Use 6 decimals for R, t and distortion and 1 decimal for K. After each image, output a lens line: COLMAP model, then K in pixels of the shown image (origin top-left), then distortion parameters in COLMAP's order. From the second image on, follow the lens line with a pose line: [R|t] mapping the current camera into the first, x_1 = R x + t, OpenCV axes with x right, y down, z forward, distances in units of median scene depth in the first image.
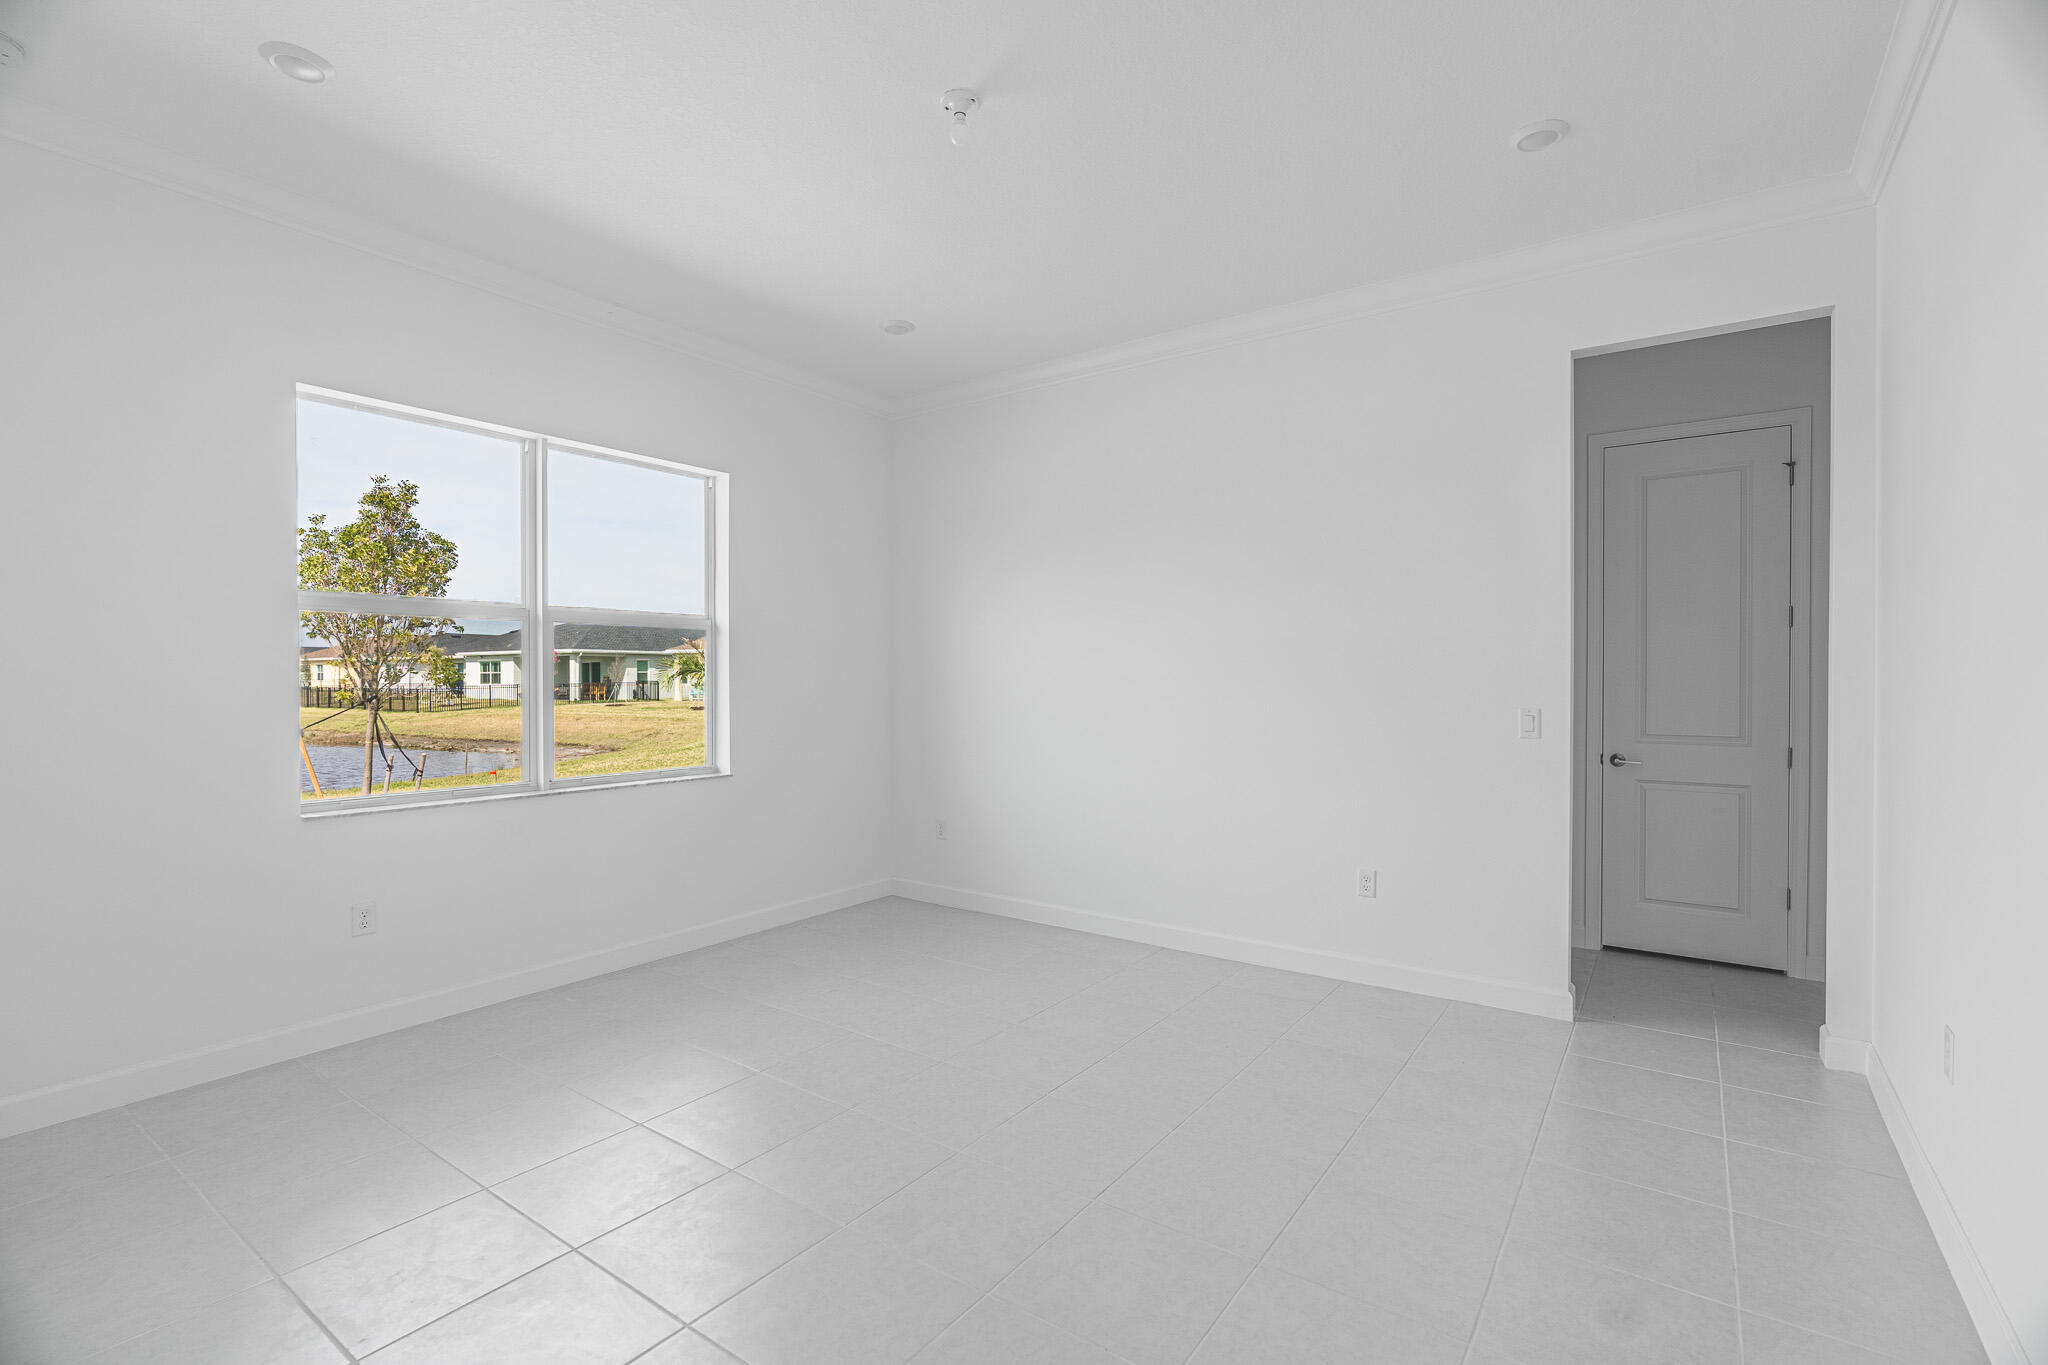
lens RADIAL K [[927.4, 0, 1030.3], [0, 927.4, 683.6], [0, 0, 1]] dist [-0.011384, 0.004778]
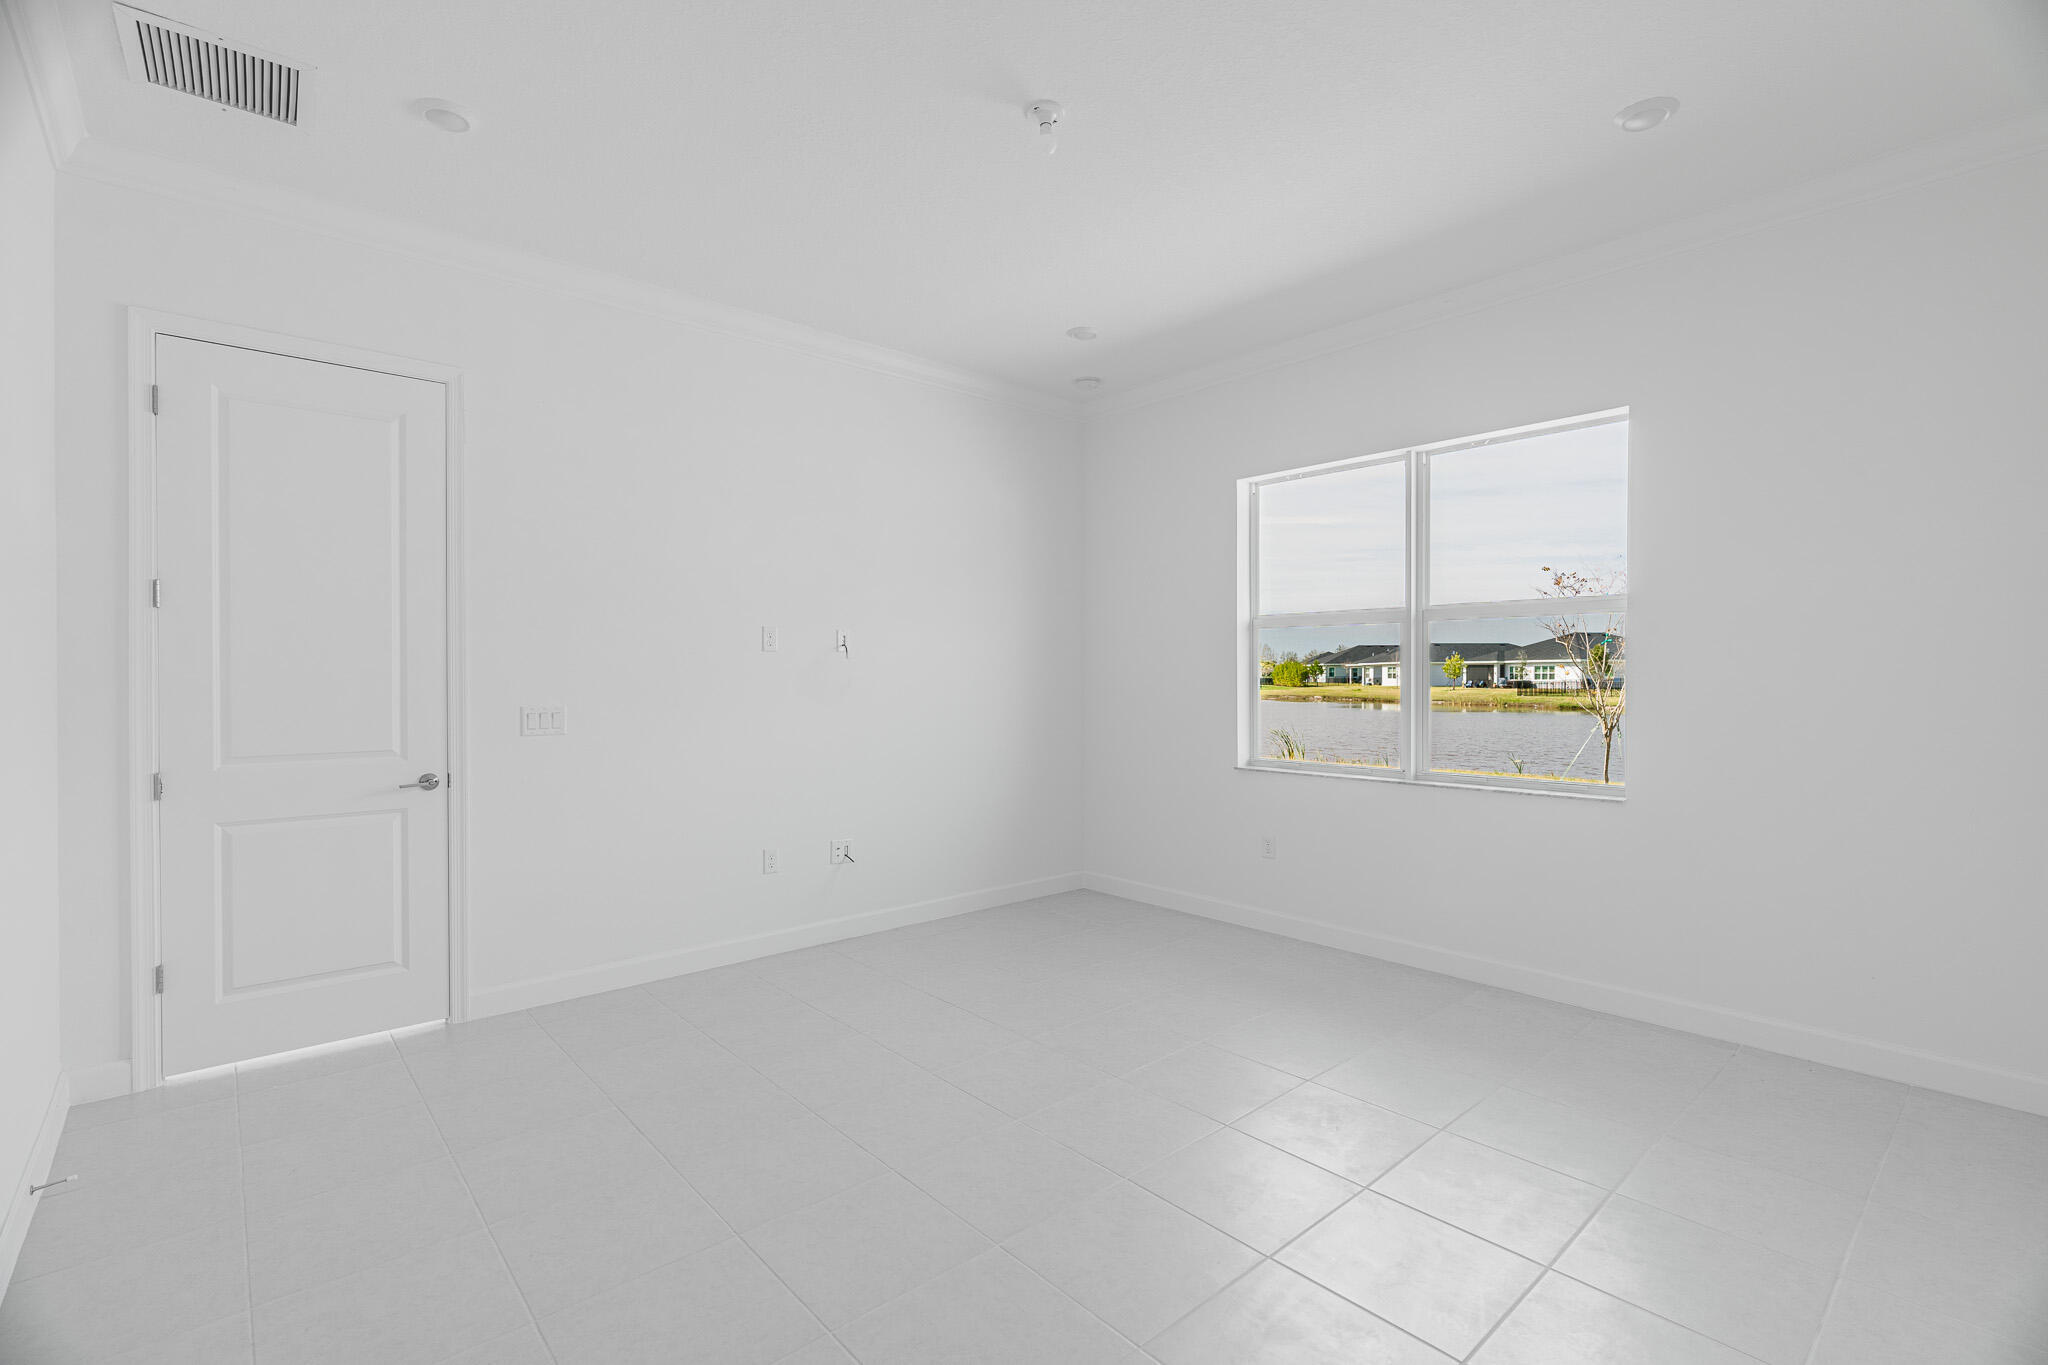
lens RADIAL K [[927.4, 0, 1030.3], [0, 927.4, 683.6], [0, 0, 1]] dist [-0.011384, 0.004778]
pose [[-0.231086, 0.008537, -0.972896, 0.607625], [-0.001653, 0.999957, 0.009168, -0.004898], [0.972932, 0.003727, -0.231062, 0.806038]]
